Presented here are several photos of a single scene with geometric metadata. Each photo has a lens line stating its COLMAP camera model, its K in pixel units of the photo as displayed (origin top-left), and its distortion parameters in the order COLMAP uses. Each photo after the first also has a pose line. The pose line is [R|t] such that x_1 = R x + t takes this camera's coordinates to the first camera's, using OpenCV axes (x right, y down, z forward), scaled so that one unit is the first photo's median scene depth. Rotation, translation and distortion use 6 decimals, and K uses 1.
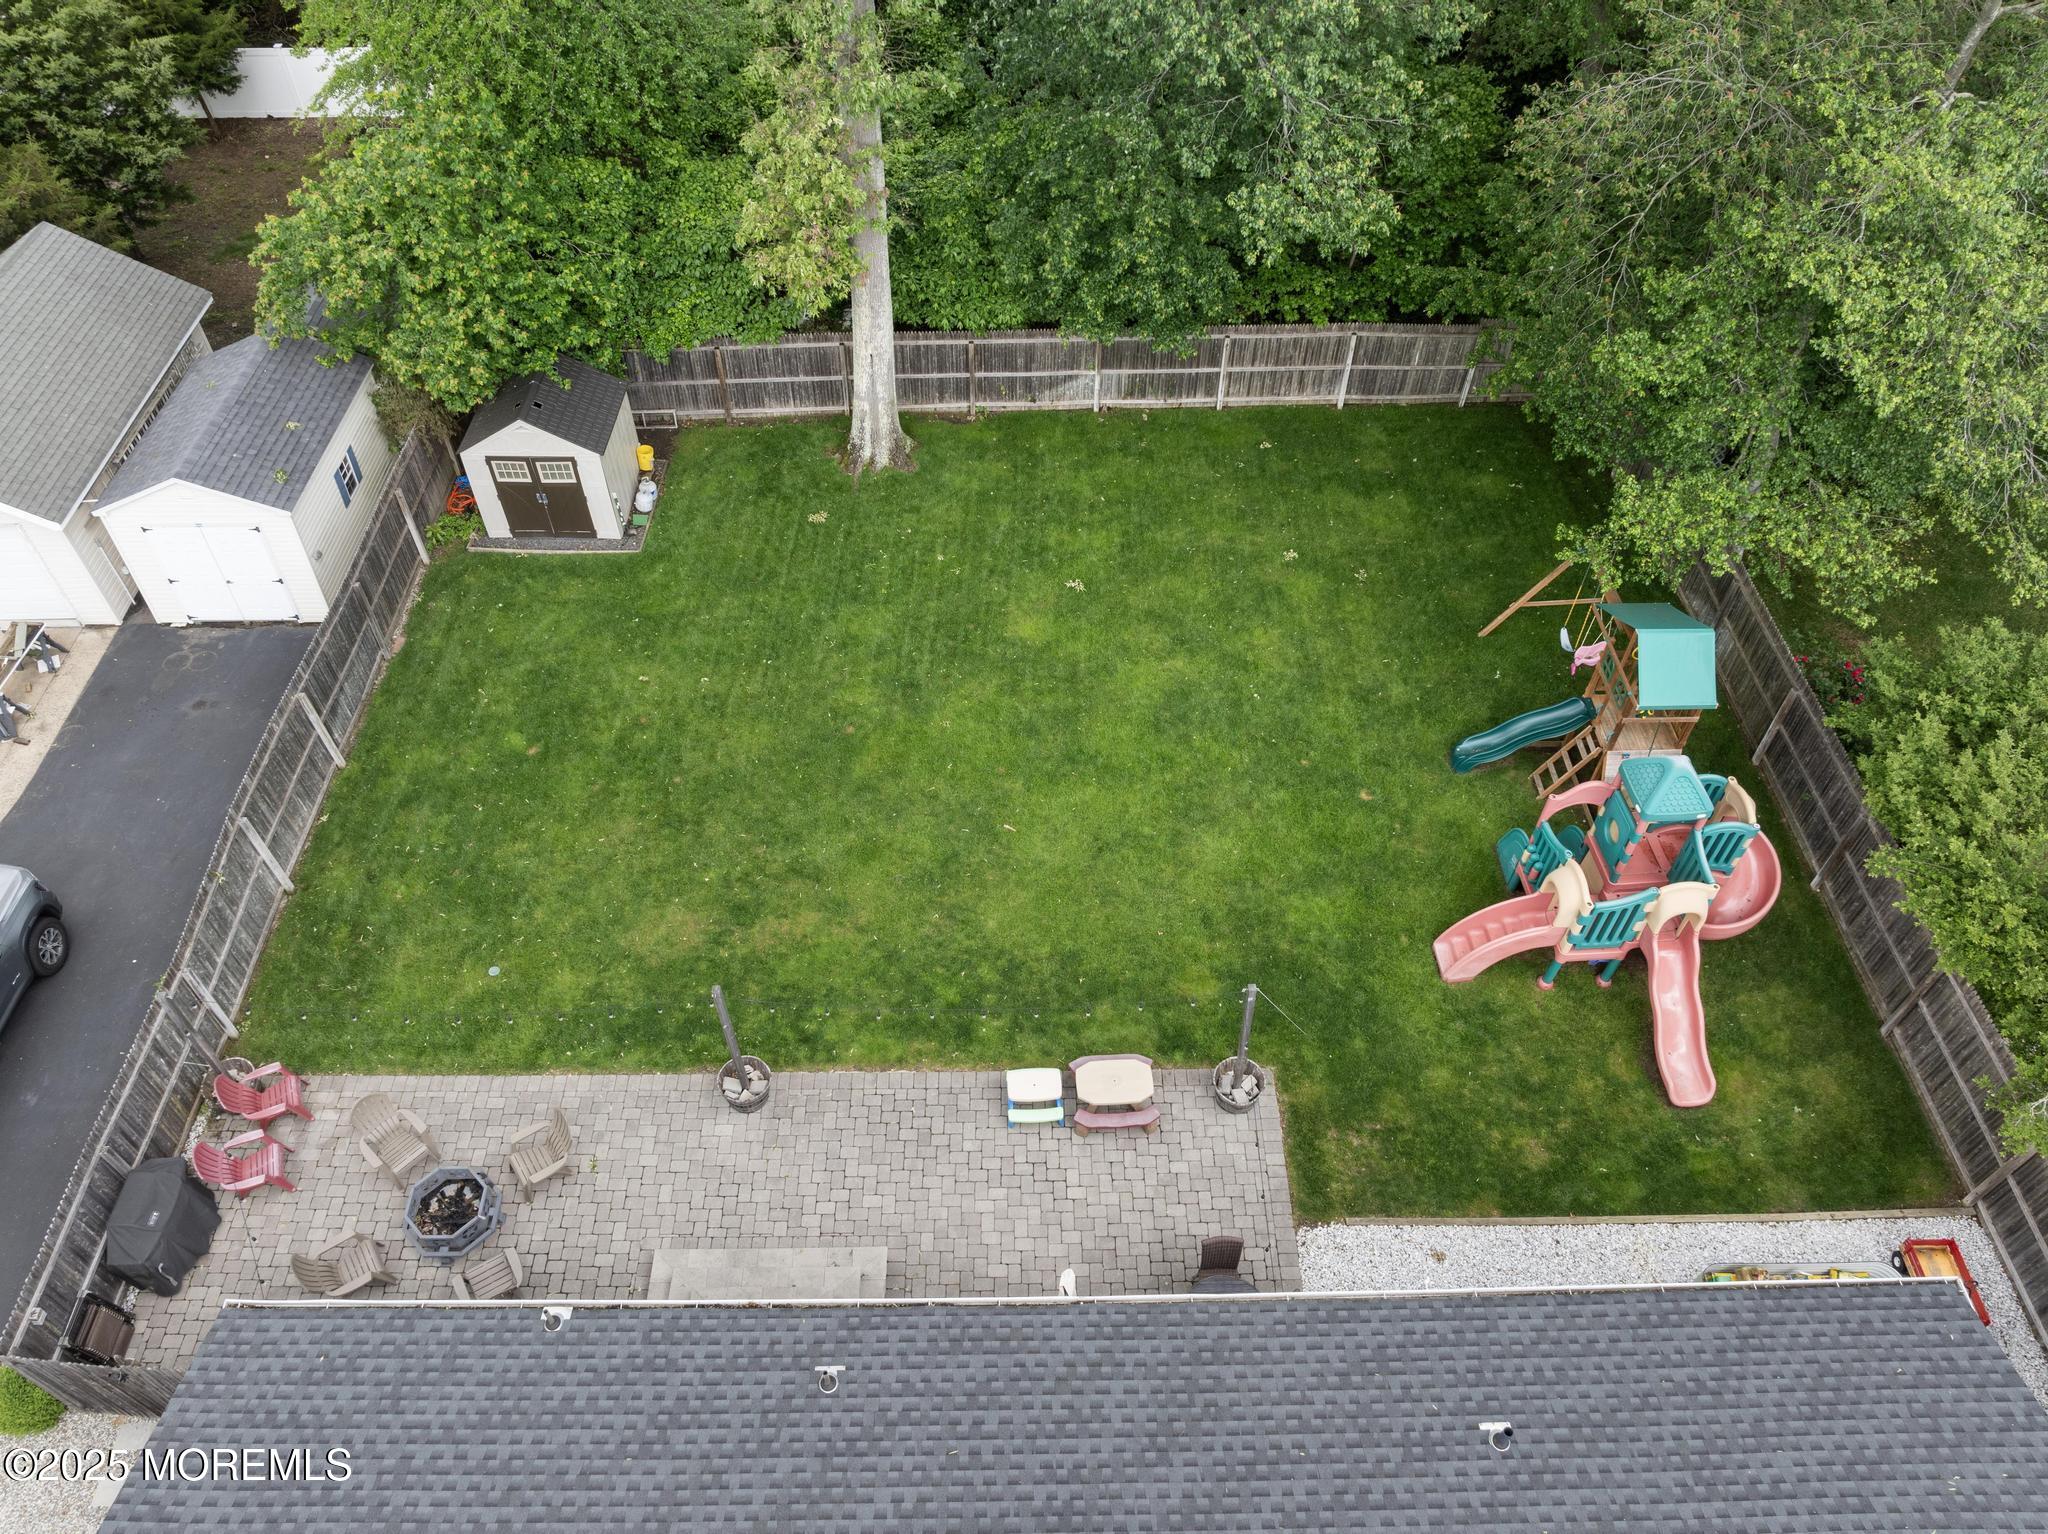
lens RADIAL K [[1409.5, 0, 1024.0], [0, 1409.5, 767.0], [0, 0, 1]] dist [-0.040768, -0.000237]
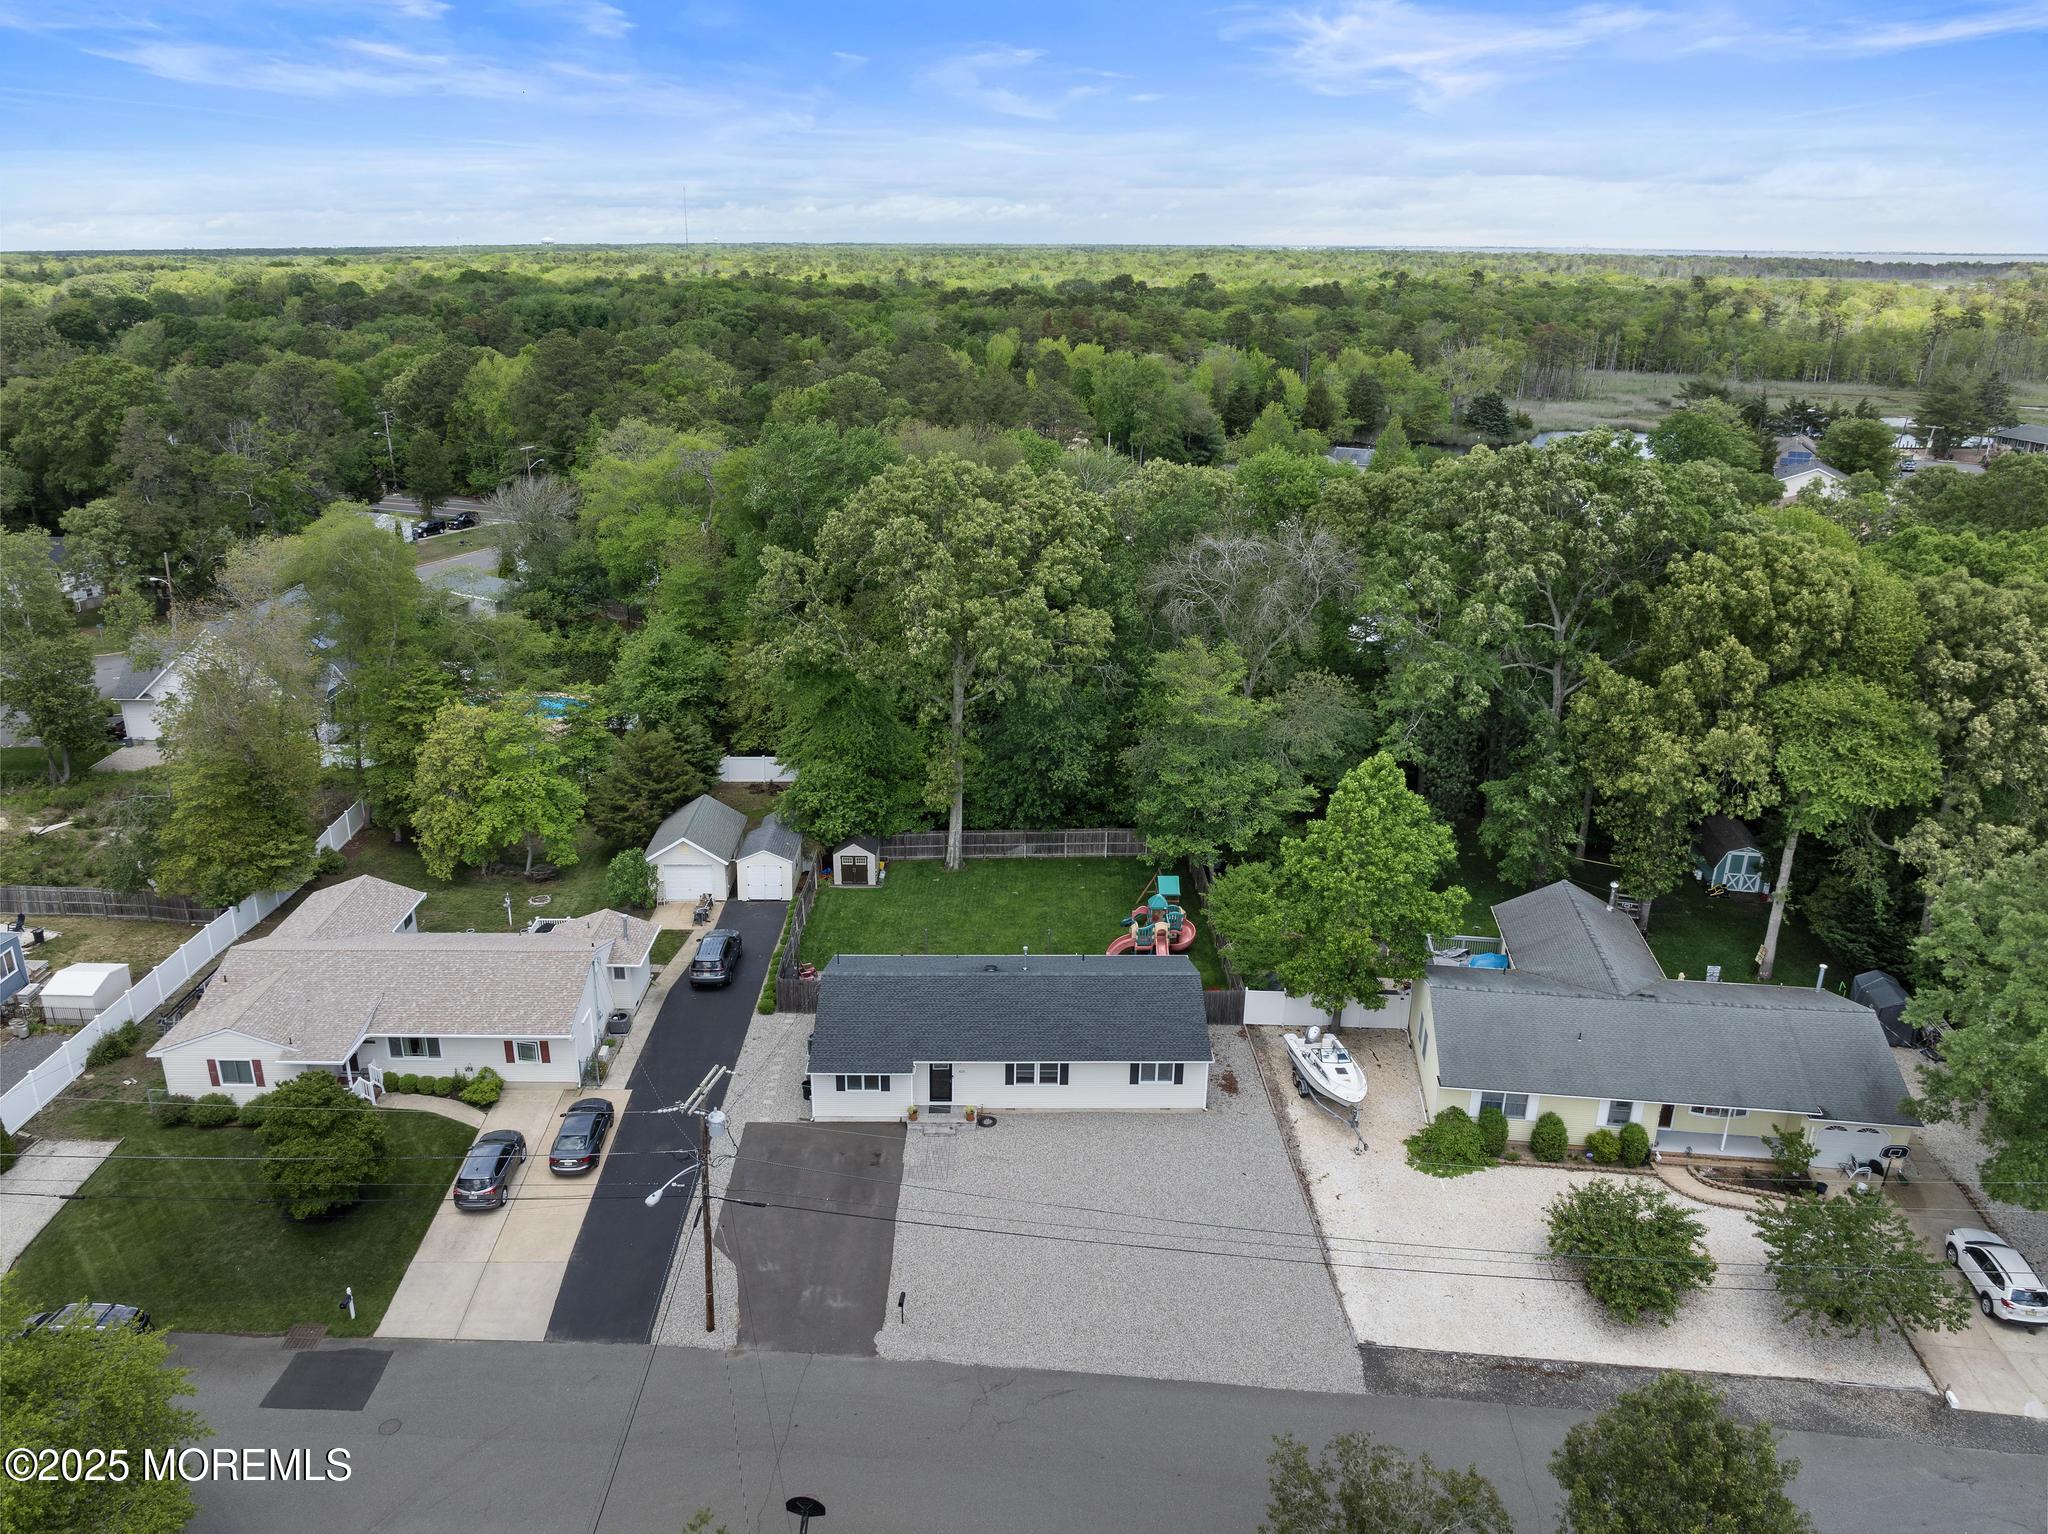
lens RADIAL K [[1409.5, 0, 1024.0], [0, 1409.5, 767.0], [0, 0, 1]] dist [-0.040768, -0.000237]
pose [[0.999989, -0.002612, -0.004016, 0.068943], [0.000304, 0.871199, -0.490931, 1.206396], [0.004781, 0.490924, 0.871189, -1.975811]]
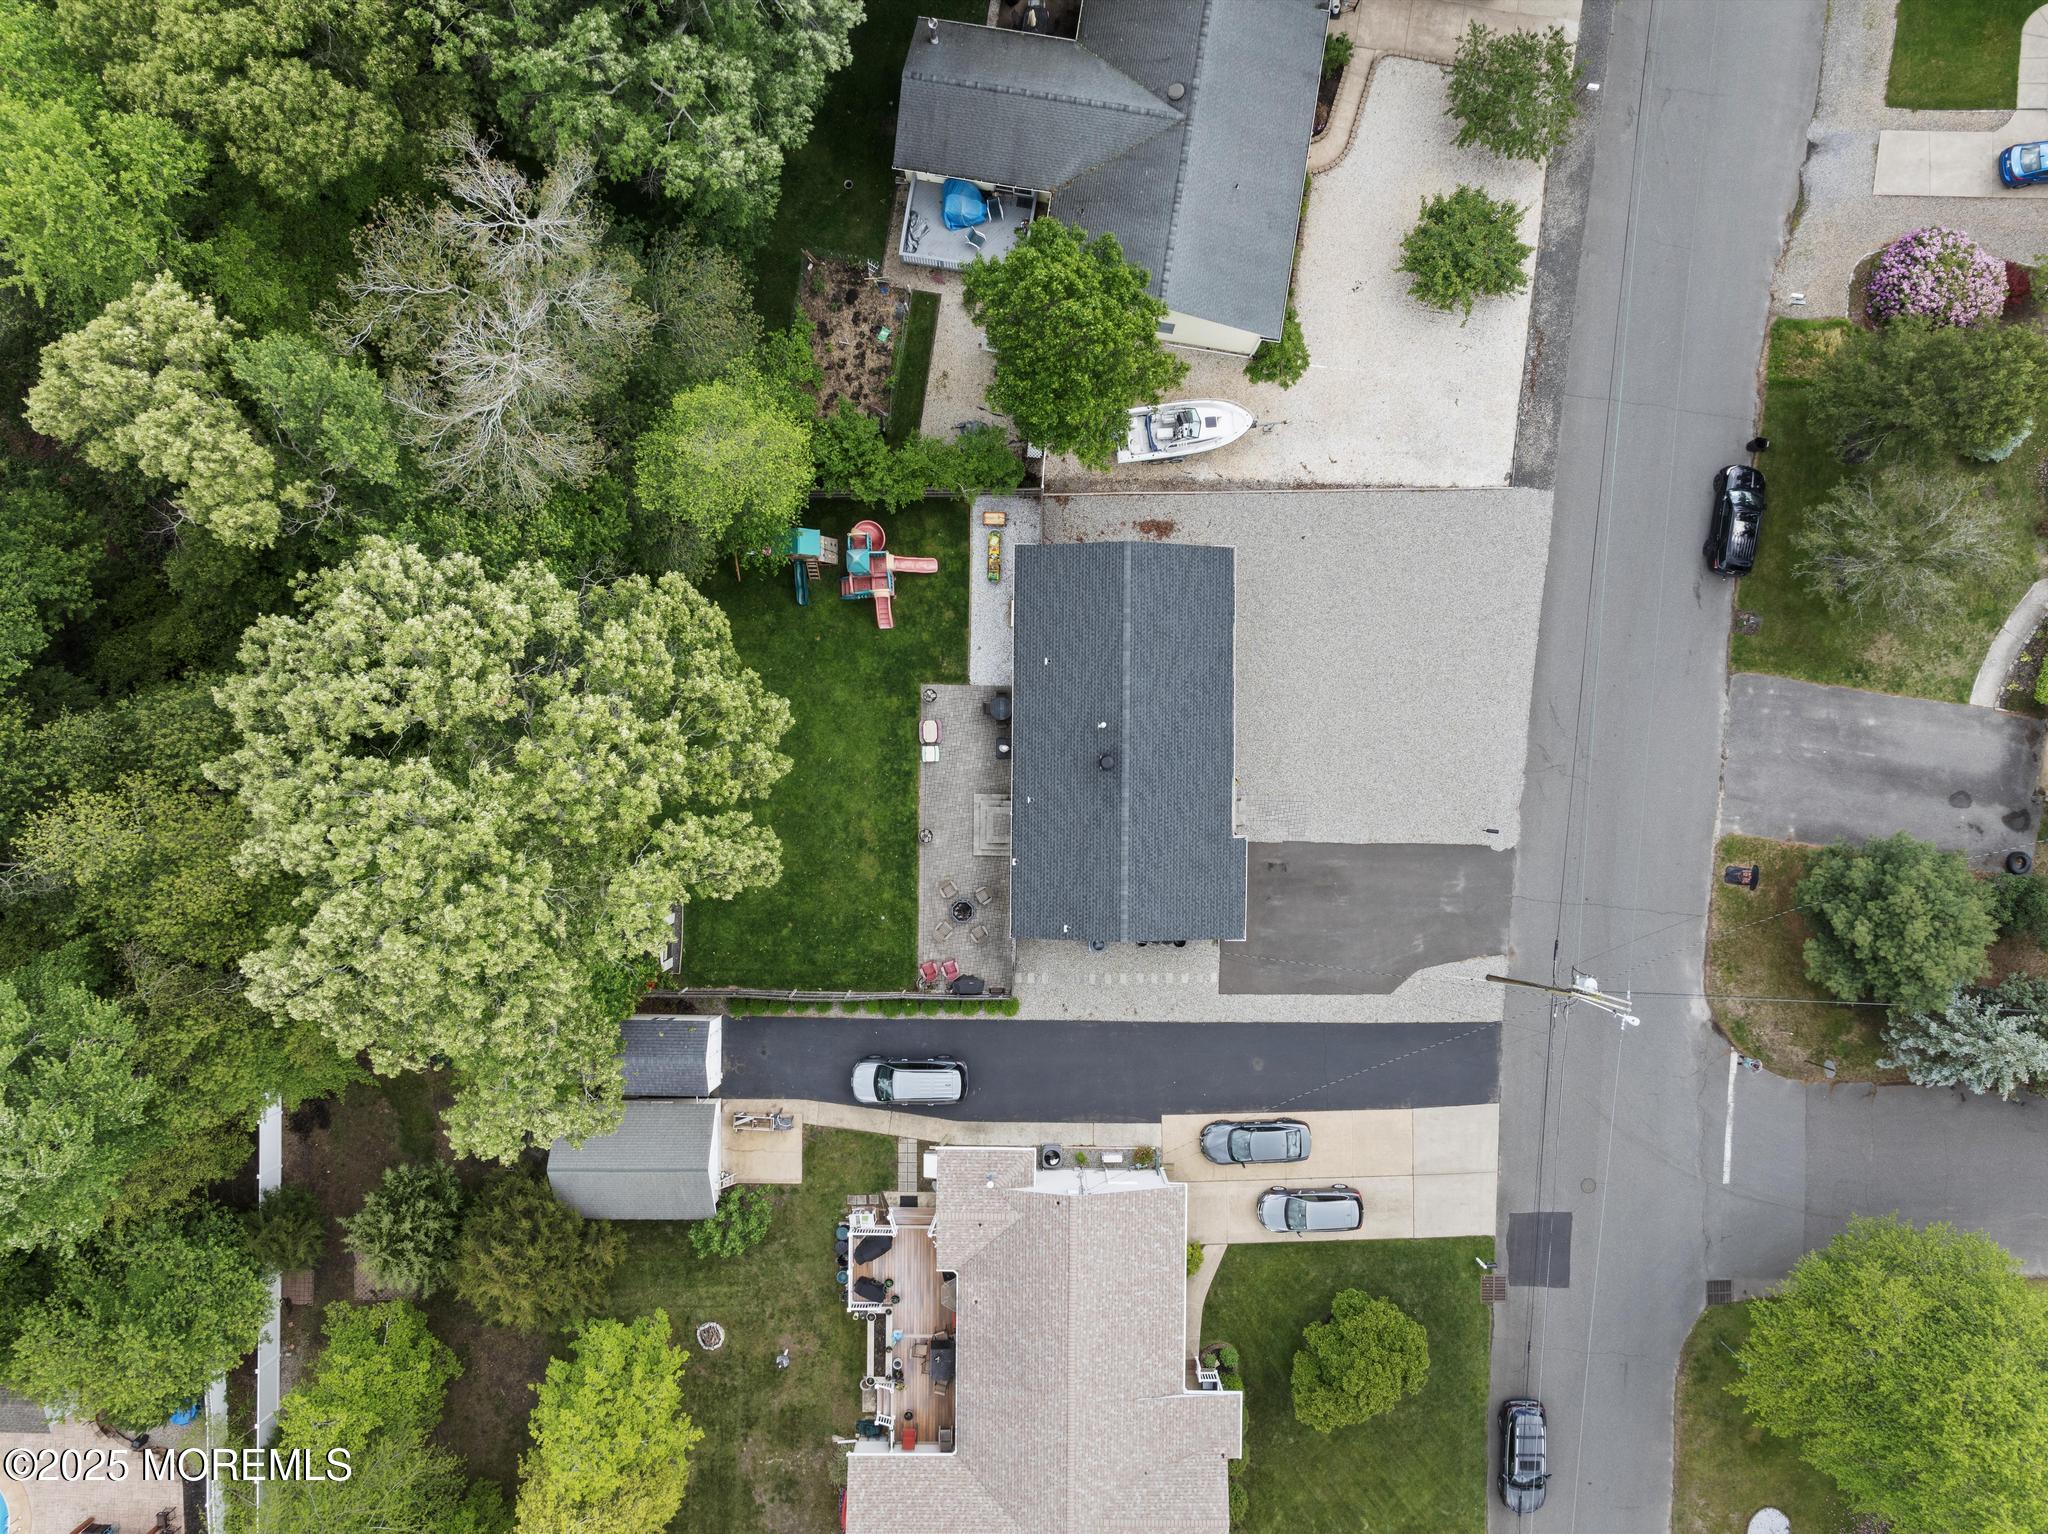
lens RADIAL K [[1409.5, 0, 1024.0], [0, 1409.5, 767.0], [0, 0, 1]] dist [-0.040768, -0.000237]
pose [[0.023135, -0.999513, 0.020956, -0.067296], [0.771323, 0.031181, 0.635680, -1.299779], [-0.636023, 0.001457, 0.771669, -1.332938]]
